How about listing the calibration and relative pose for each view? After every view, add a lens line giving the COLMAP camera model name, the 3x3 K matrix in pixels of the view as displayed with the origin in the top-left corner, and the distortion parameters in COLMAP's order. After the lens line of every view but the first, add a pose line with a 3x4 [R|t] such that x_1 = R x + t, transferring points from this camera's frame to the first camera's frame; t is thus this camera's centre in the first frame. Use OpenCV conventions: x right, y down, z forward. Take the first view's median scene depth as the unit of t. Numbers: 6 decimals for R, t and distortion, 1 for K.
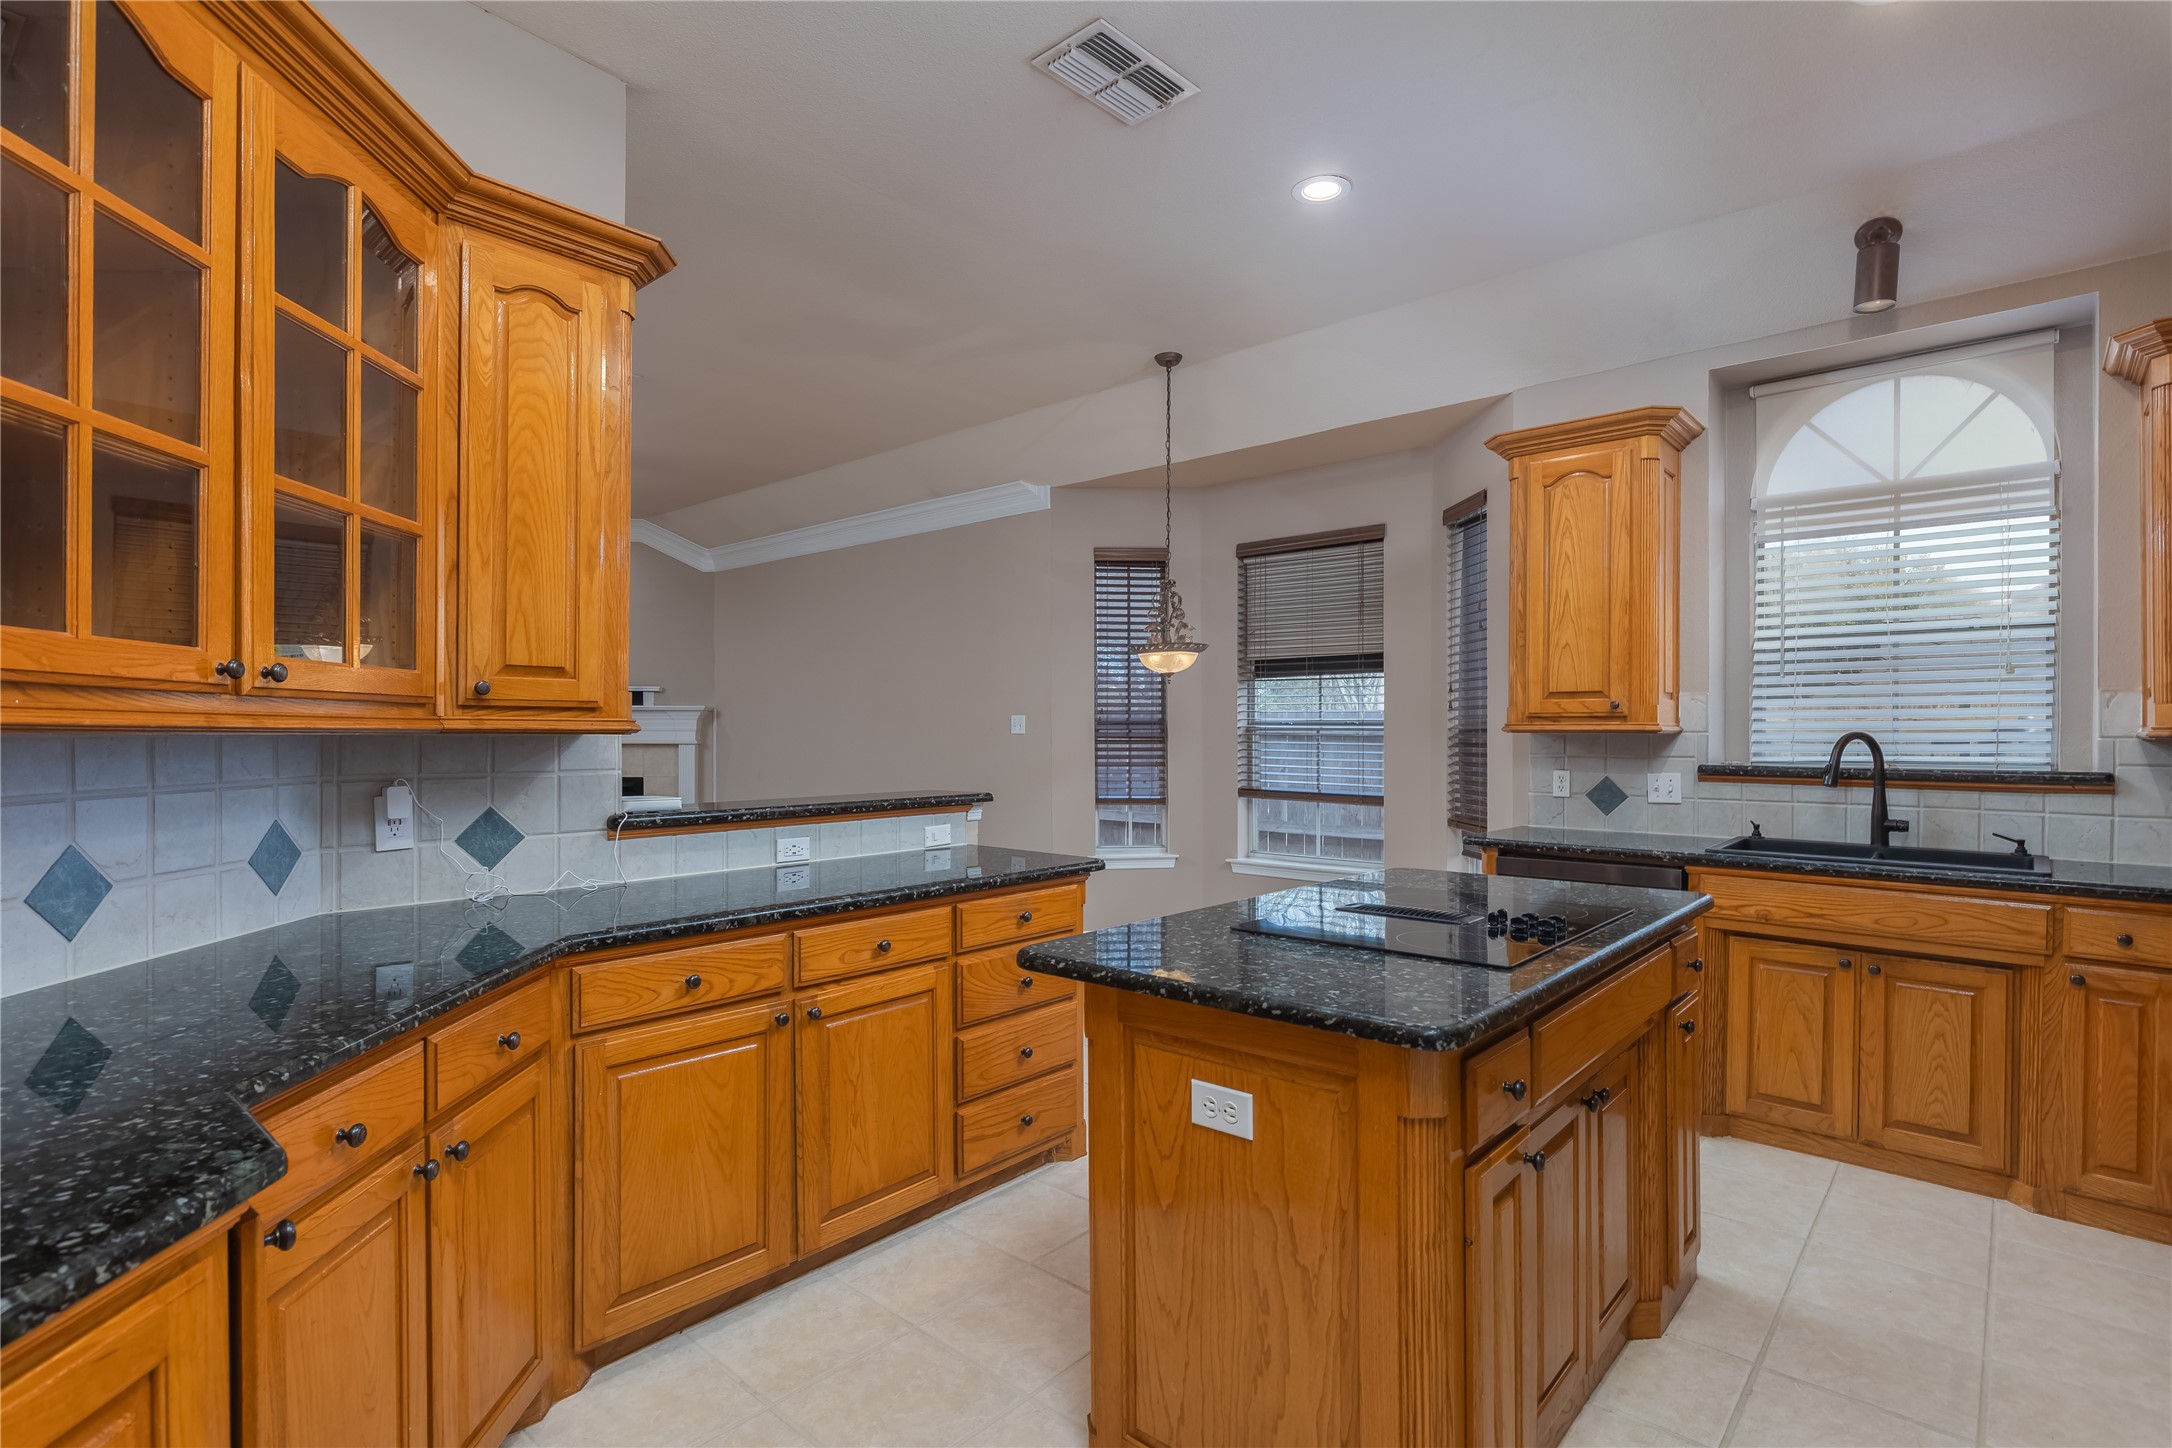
lens RADIAL K [[1063.4, 0, 1082.6], [0, 1063.4, 738.3], [0, 0, 1]] dist [0.000365, -0.000007]
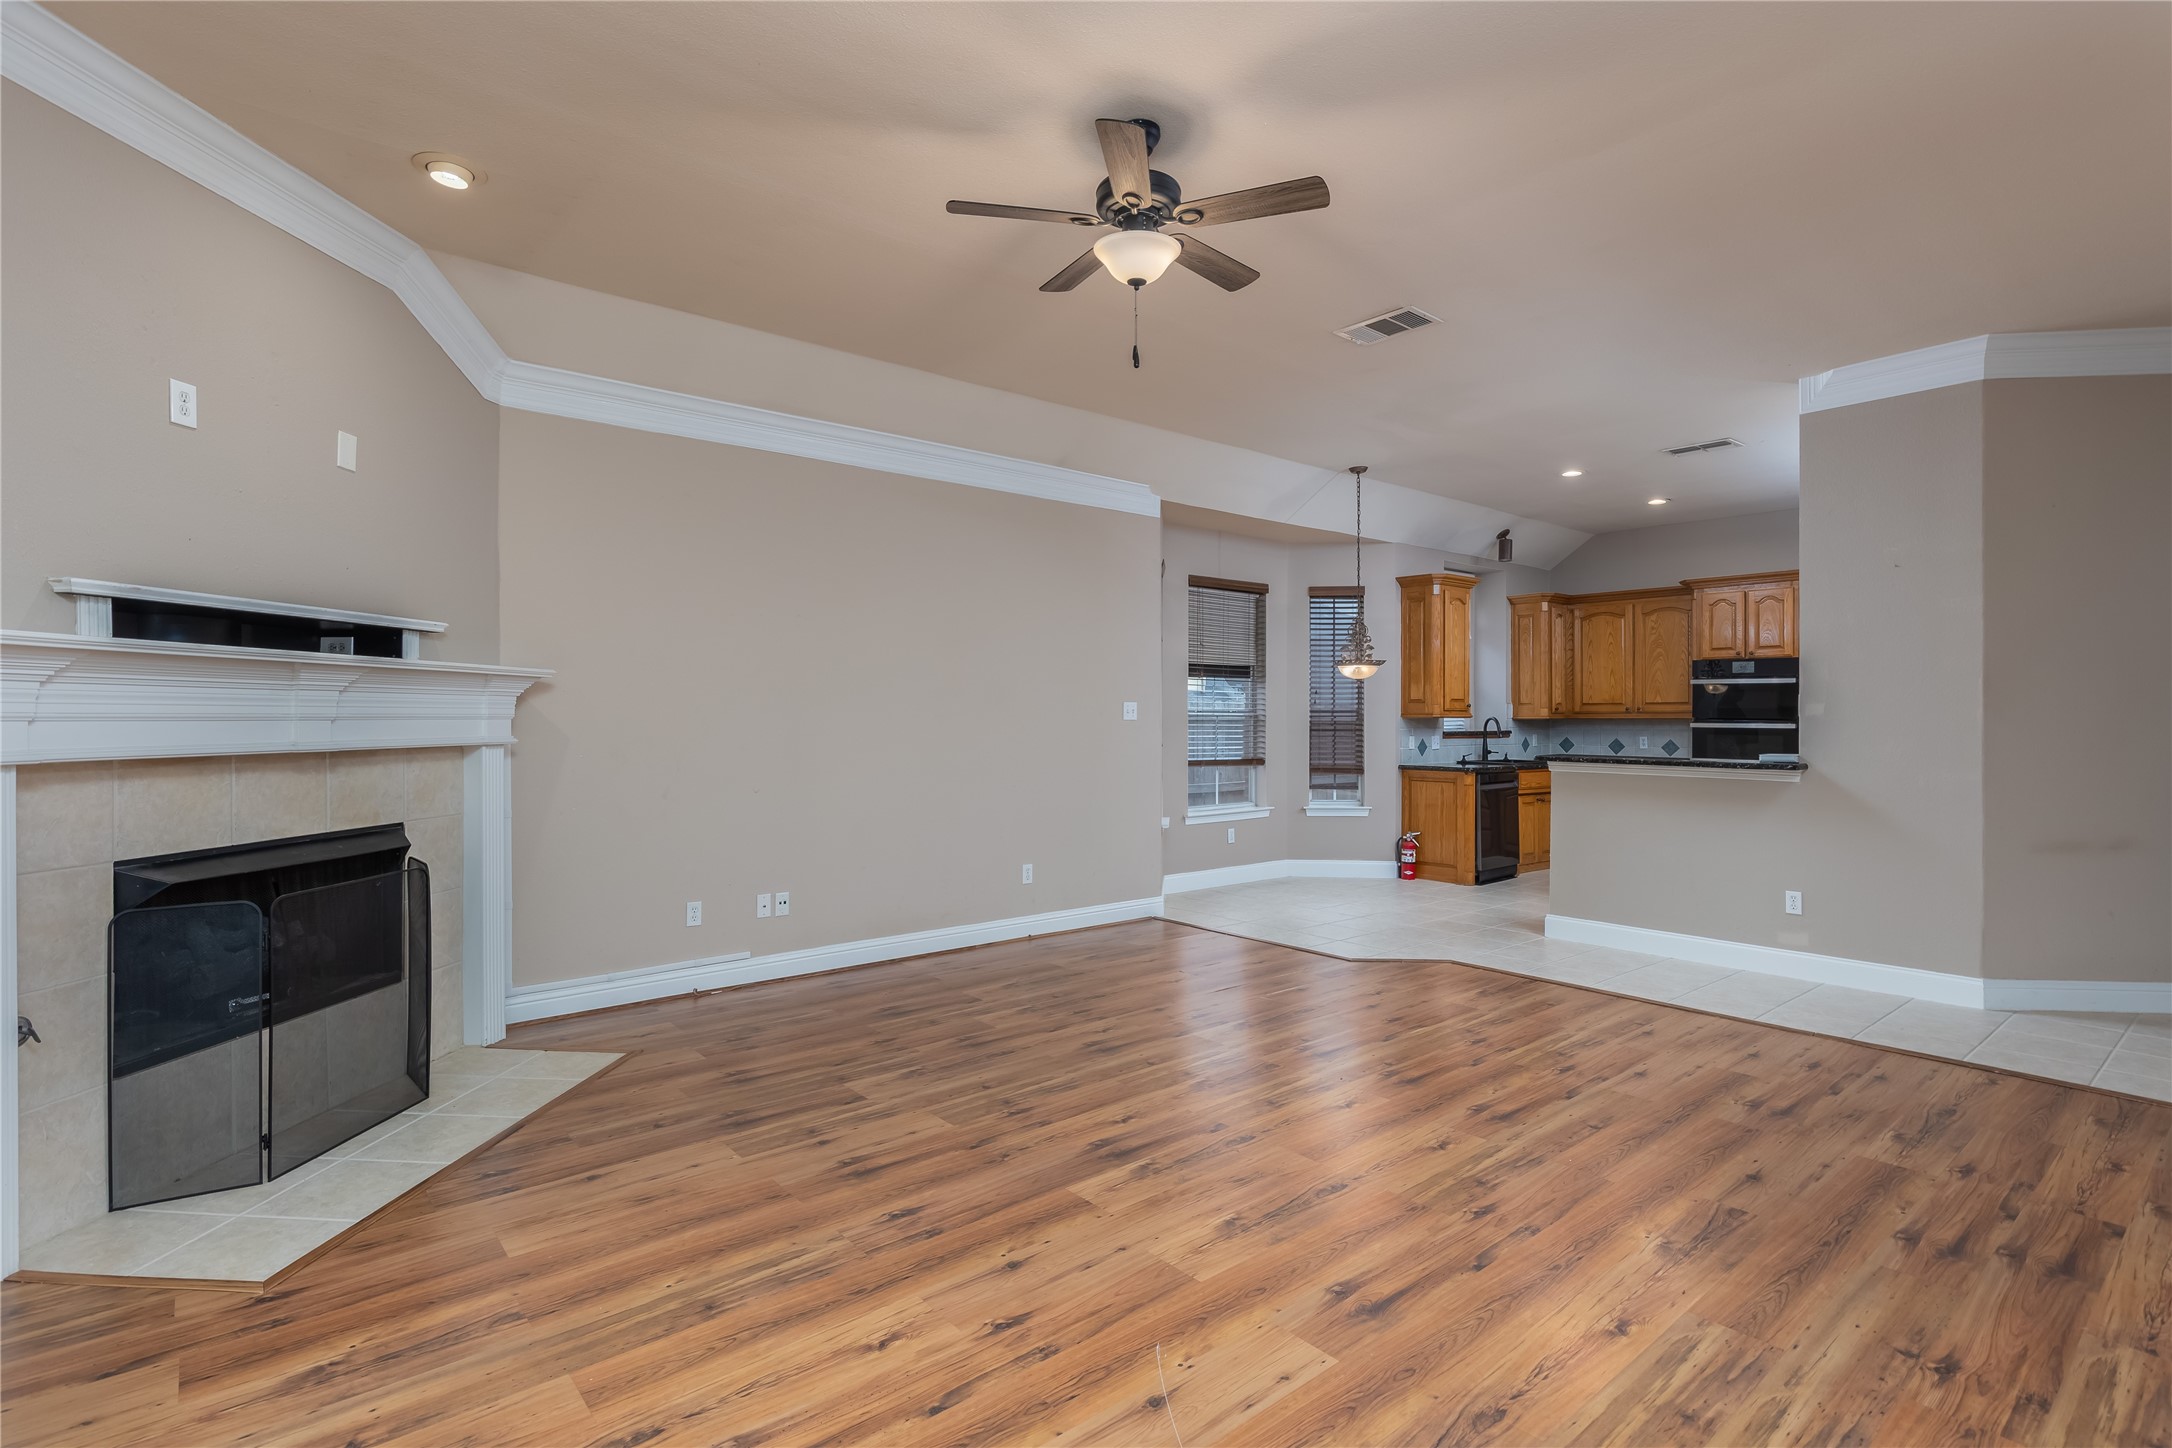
lens RADIAL K [[1063.4, 0, 1089.3], [0, 1063.4, 720.6], [0, 0, 1]] dist [0.000365, -0.000007]
pose [[0.139245, -0.006237, 0.990238, -2.015799], [0.005411, 0.999970, 0.005538, -0.016940], [-0.990243, 0.004587, 0.139274, 1.608173]]
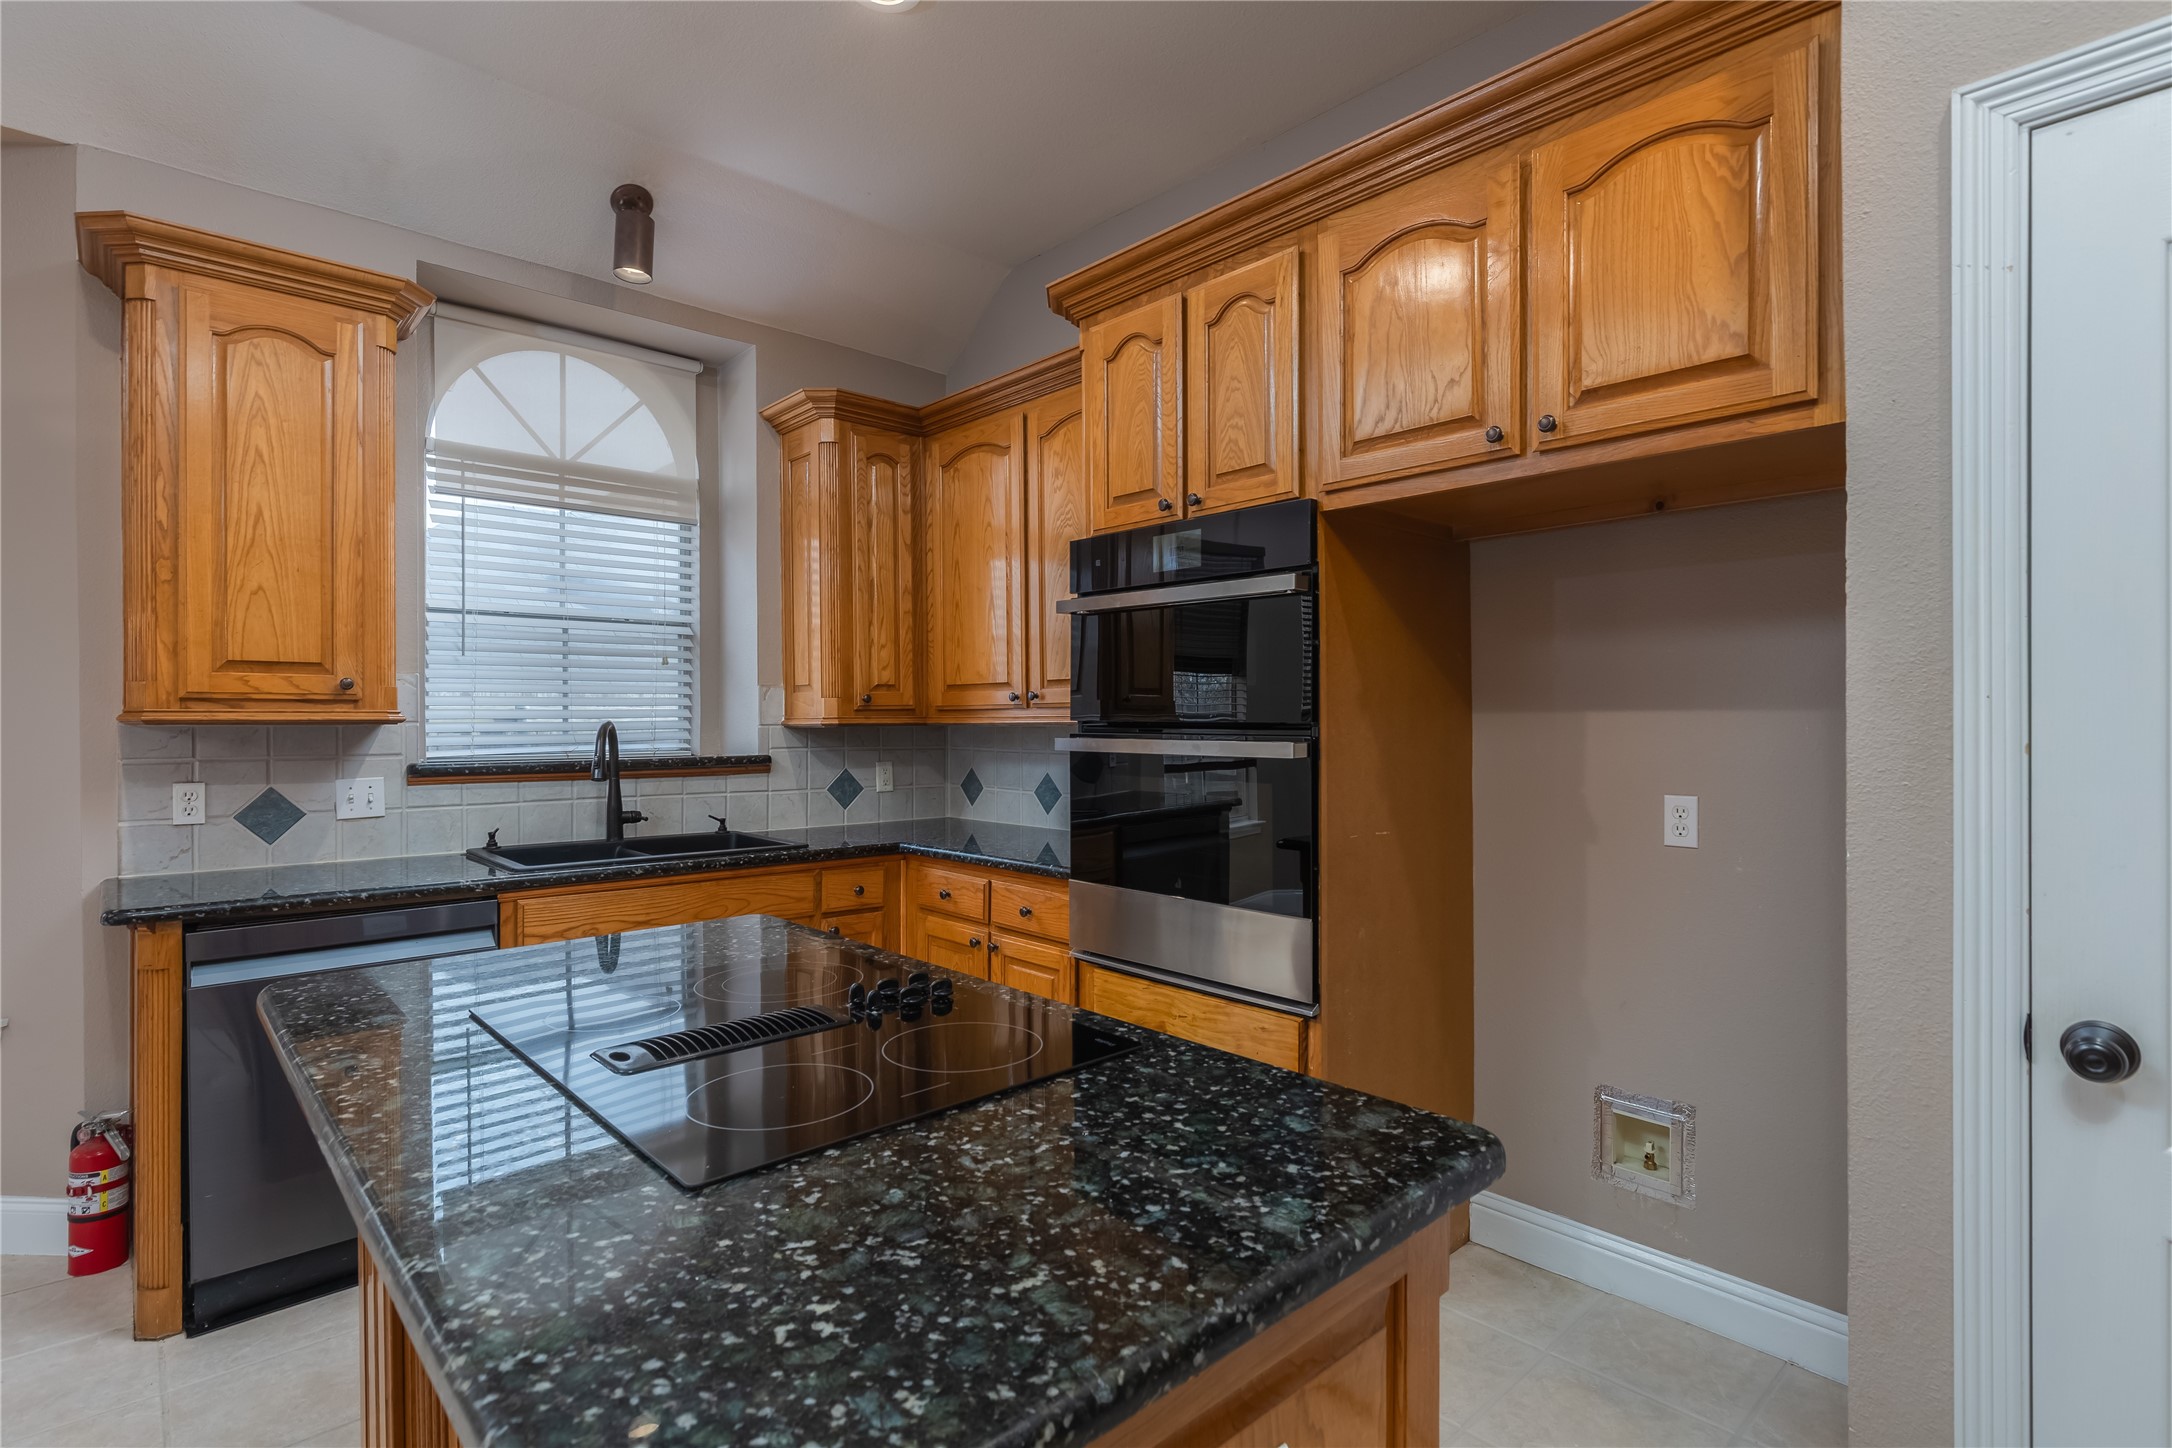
lens RADIAL K [[1063.4, 0, 1082.7], [0, 1063.4, 728.5], [0, 0, 1]] dist [0.000365, -0.000007]
pose [[0.097568, -0.010550, 0.995173, -0.162397], [0.009057, 0.999912, 0.009712, -0.004863], [-0.995188, 0.008066, 0.097654, 0.485365]]
